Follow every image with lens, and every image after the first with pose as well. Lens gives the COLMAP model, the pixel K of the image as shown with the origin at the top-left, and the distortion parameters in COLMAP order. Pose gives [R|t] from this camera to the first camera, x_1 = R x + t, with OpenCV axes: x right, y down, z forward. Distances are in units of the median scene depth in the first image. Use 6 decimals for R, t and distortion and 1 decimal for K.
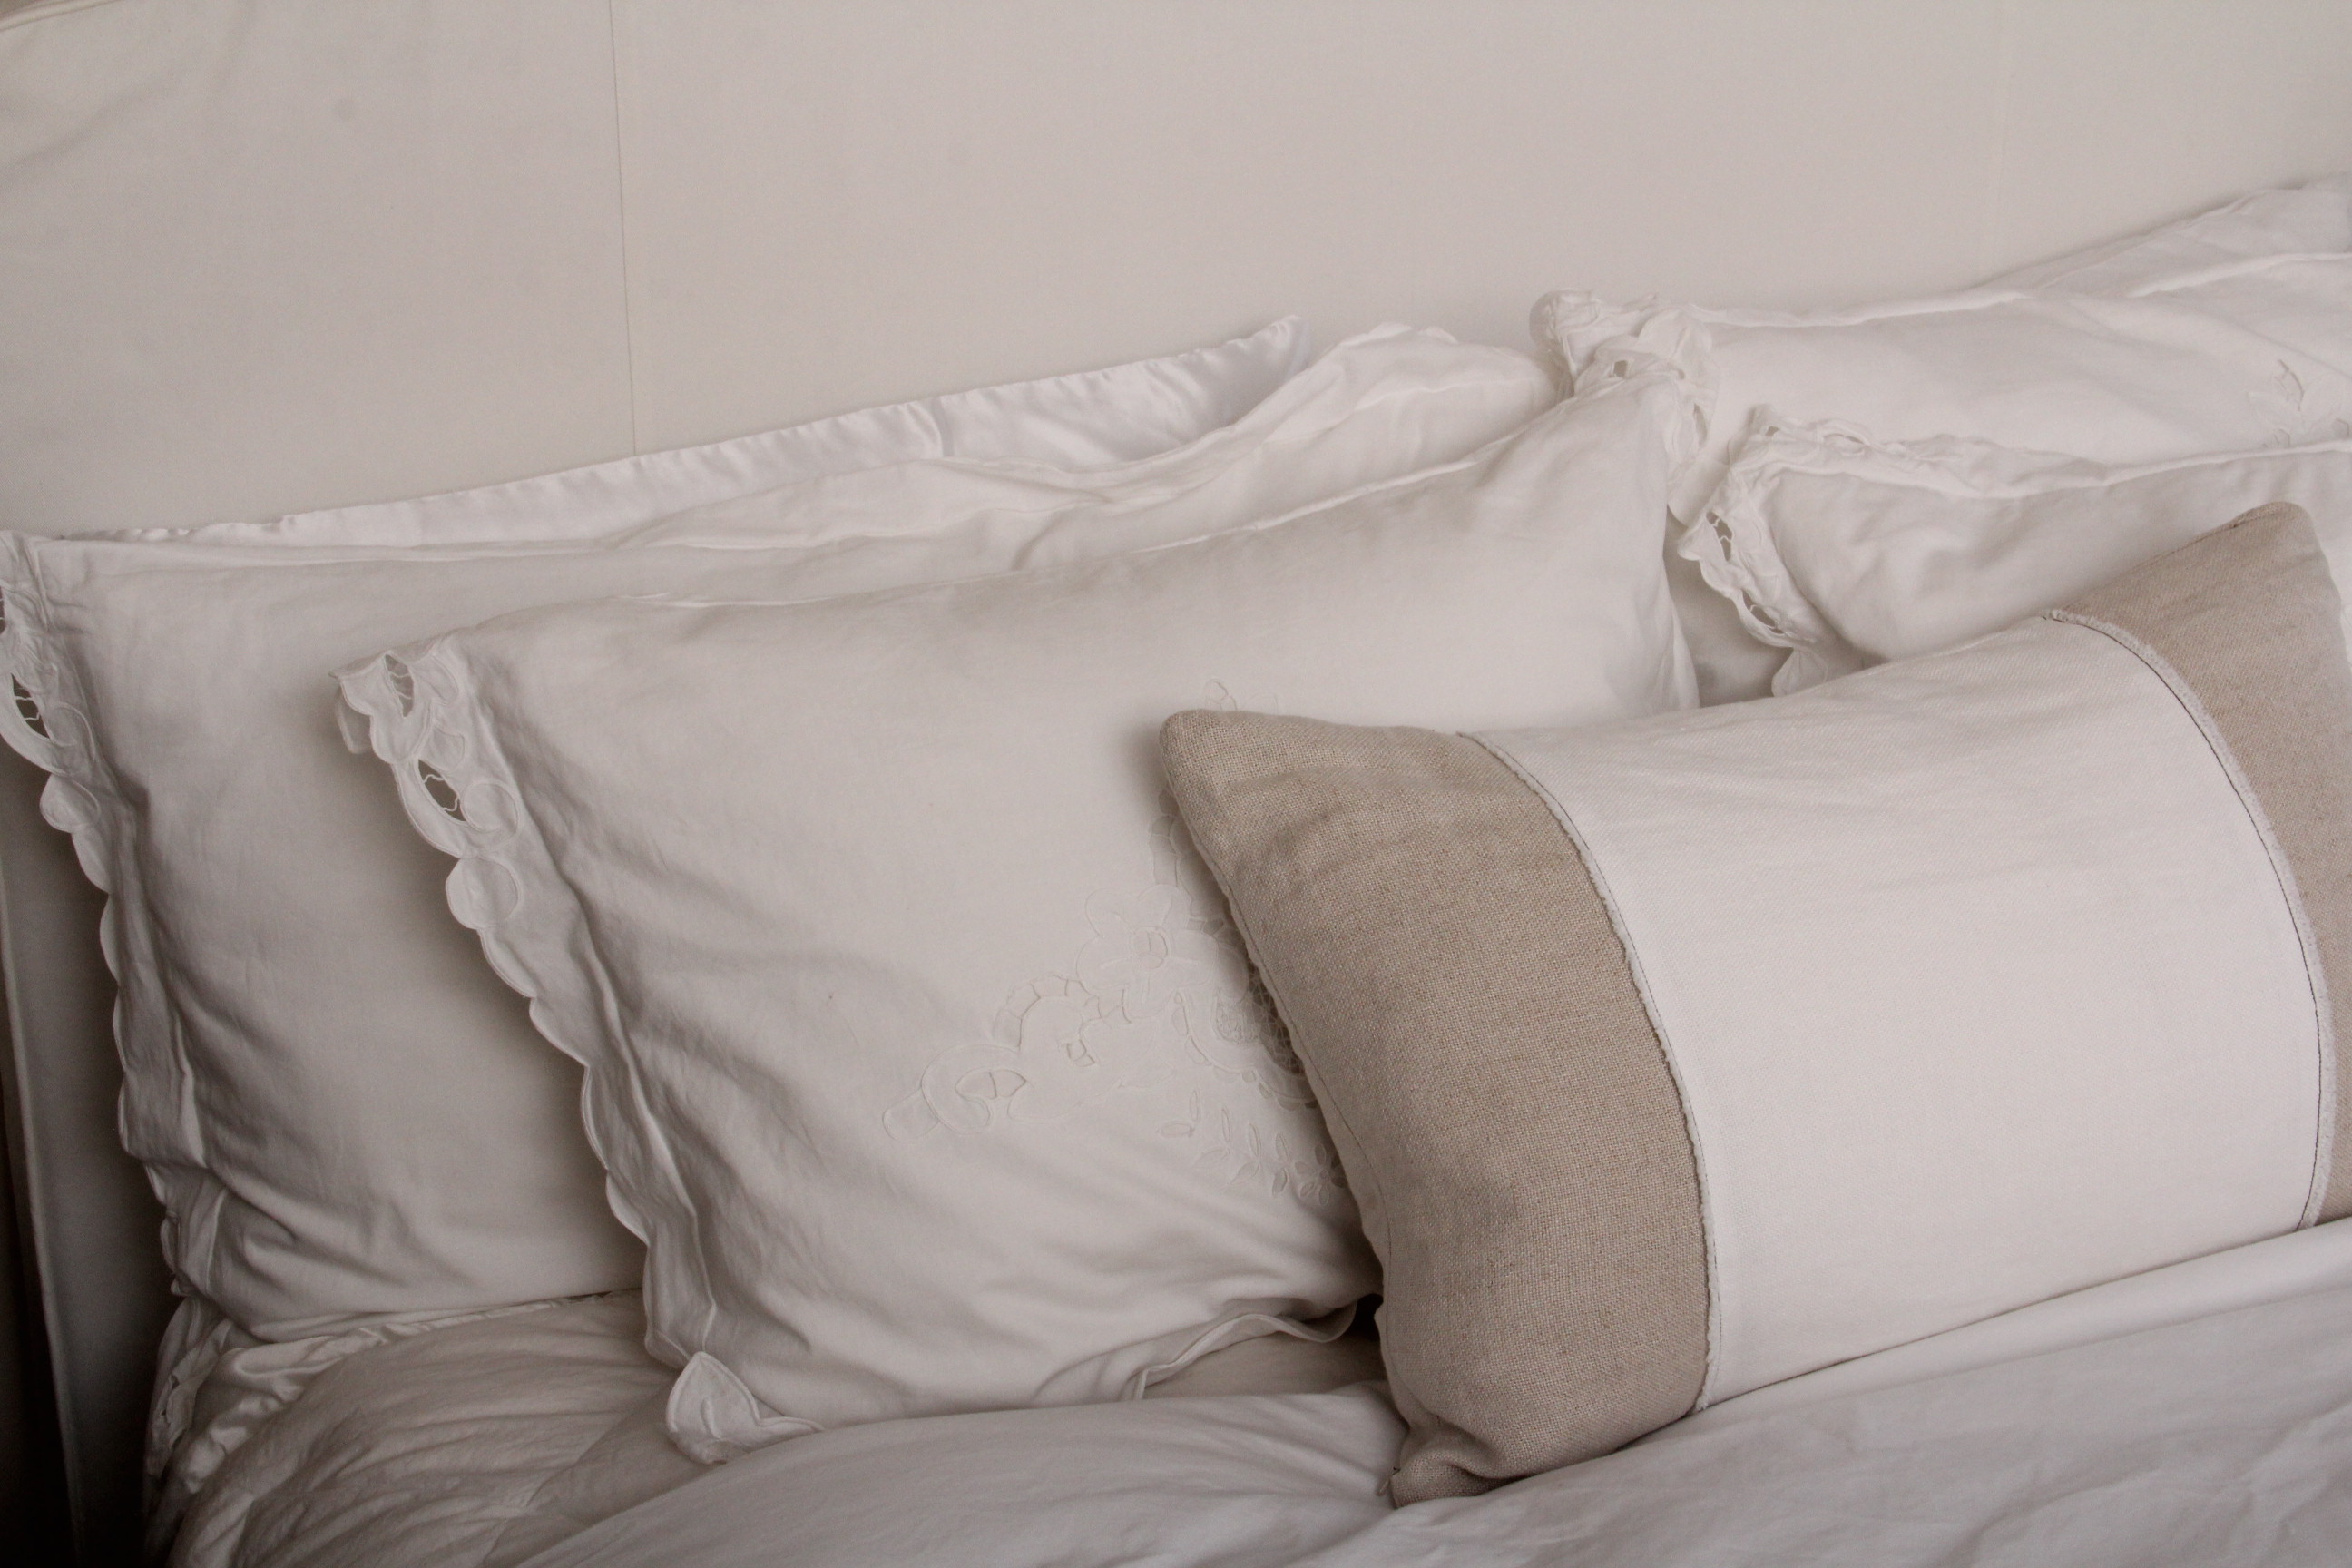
lens RADIAL K [[3705.7, 0, 1176.0], [0, 3705.7, 784.0], [0, 0, 1]] dist [0.105367, 0.113628]
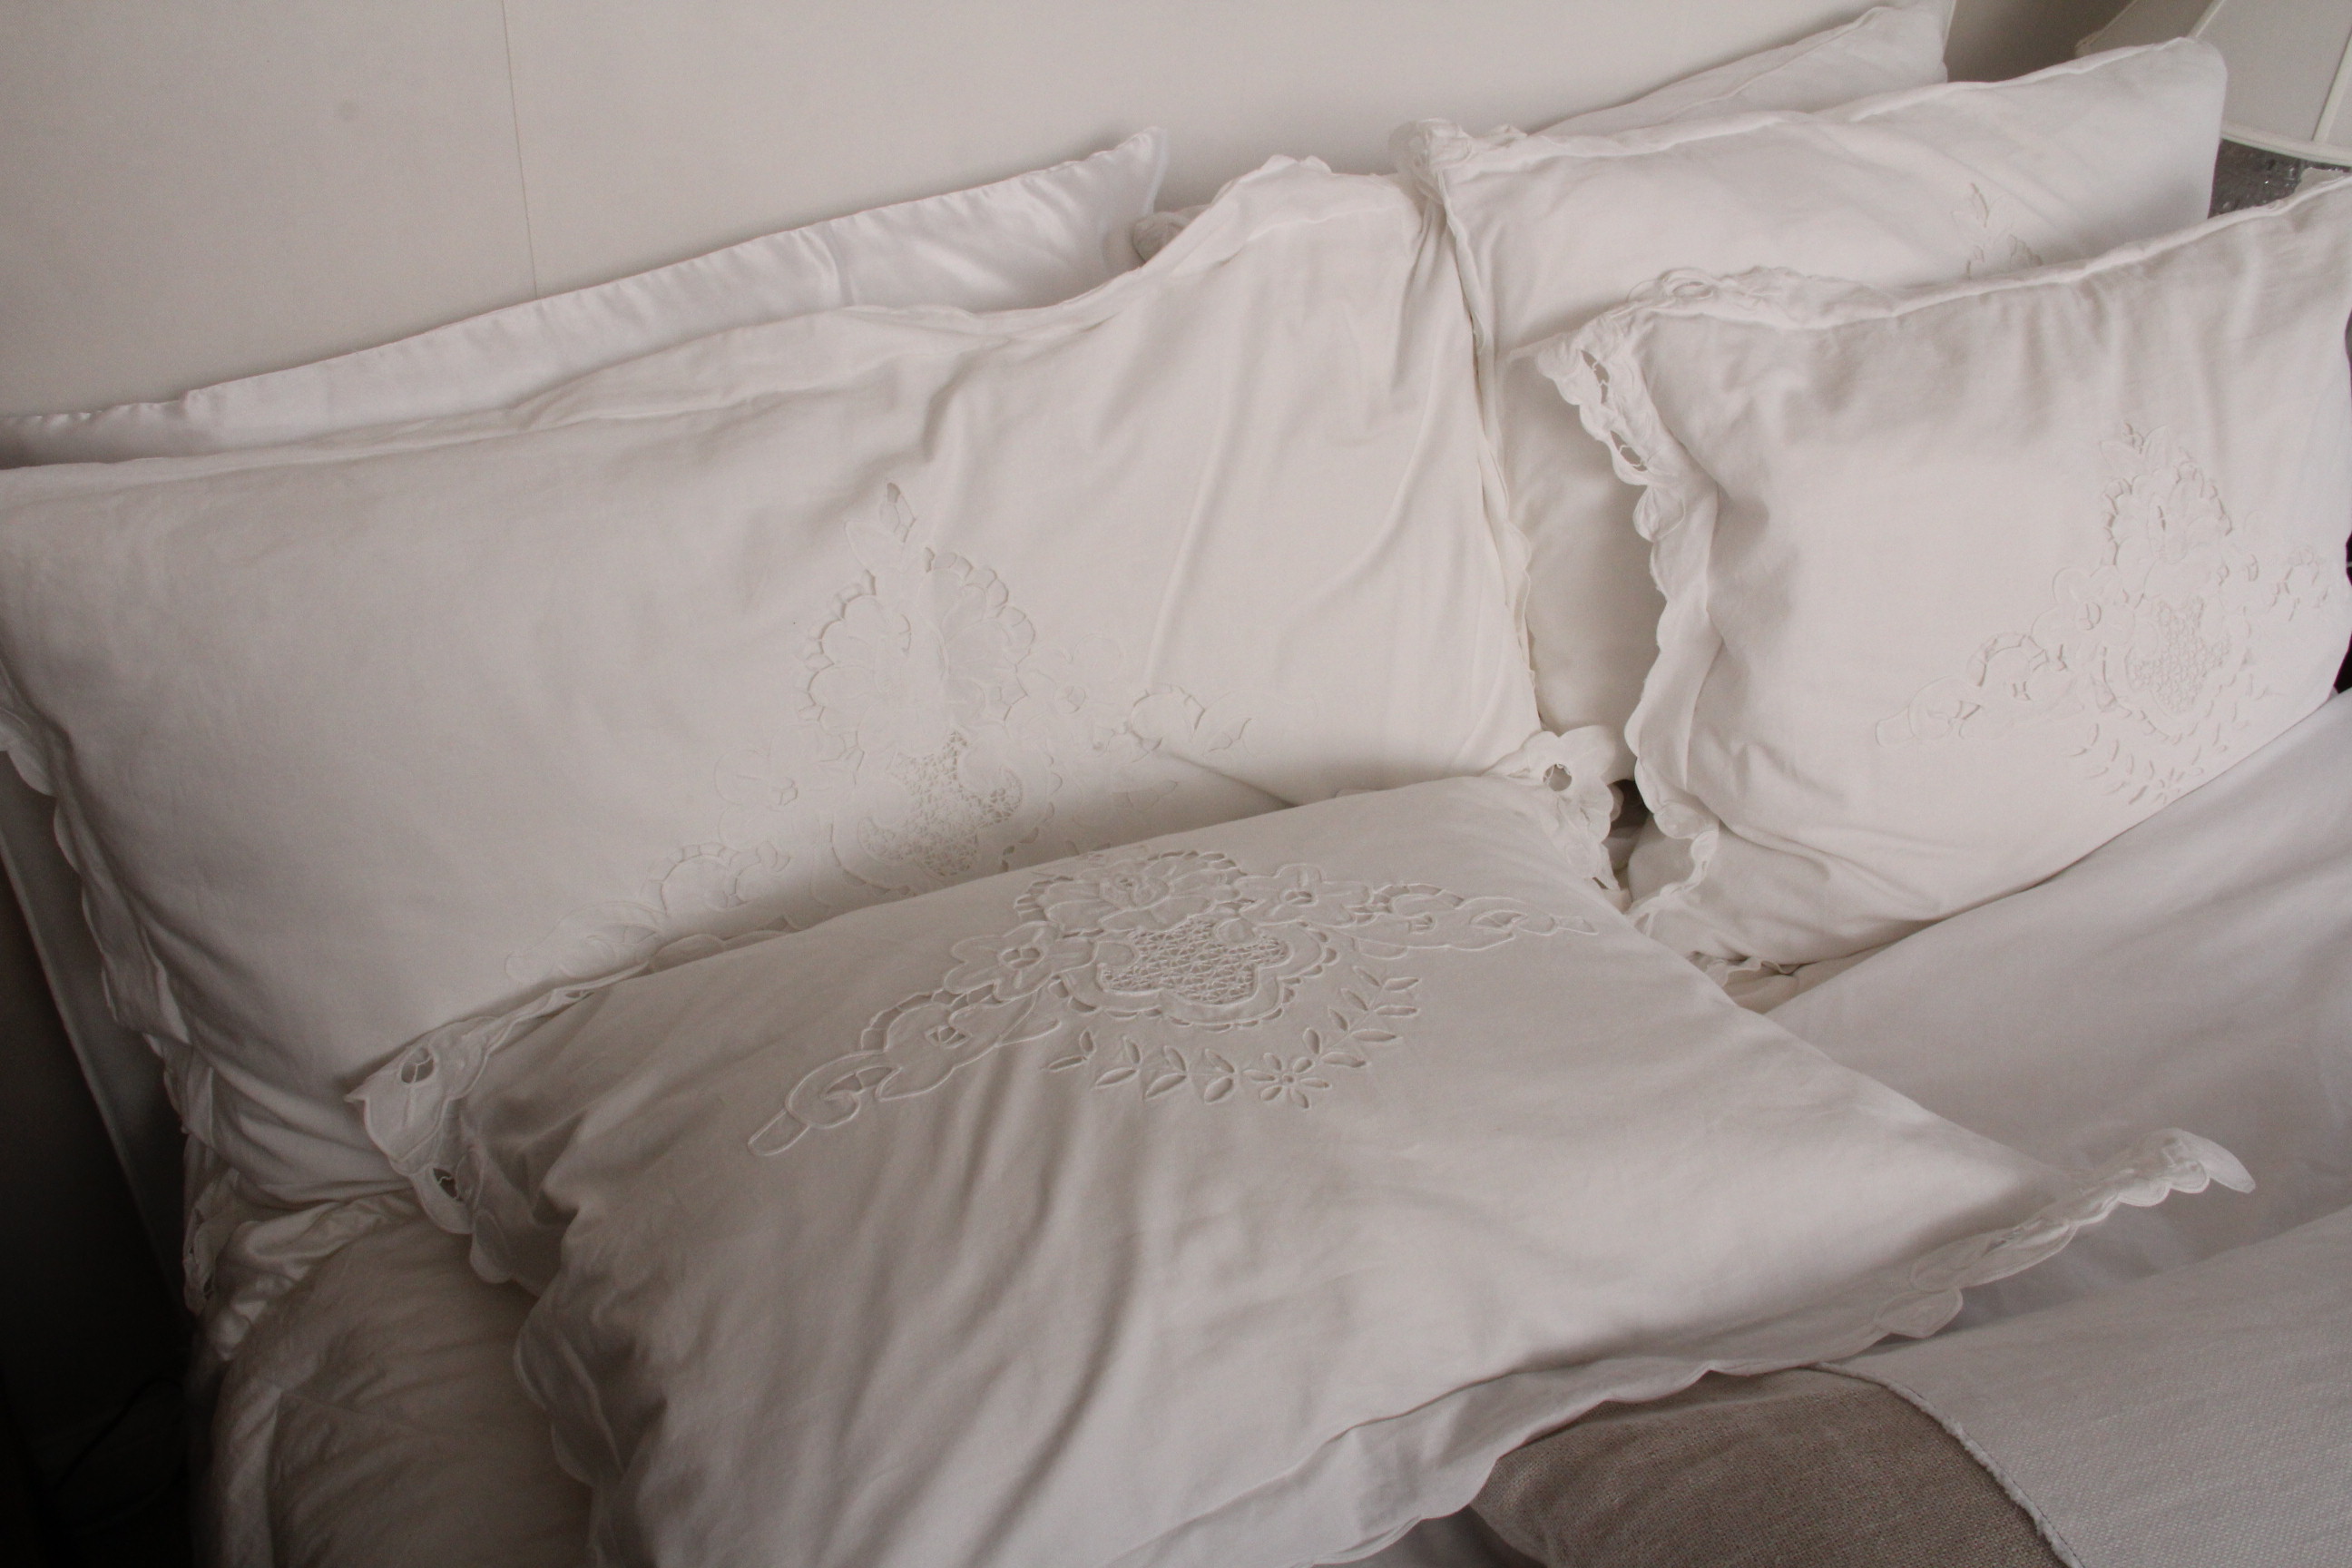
lens RADIAL K [[2021.9, 0, 1176.0], [0, 2021.9, 784.0], [0, 0, 1]] dist [-0.162664, 0.108009]
pose [[0.986028, -0.052898, 0.157958, -0.067470], [0.007360, 0.961149, 0.275933, -0.110817], [-0.166418, -0.270915, 0.948109, 0.437708]]
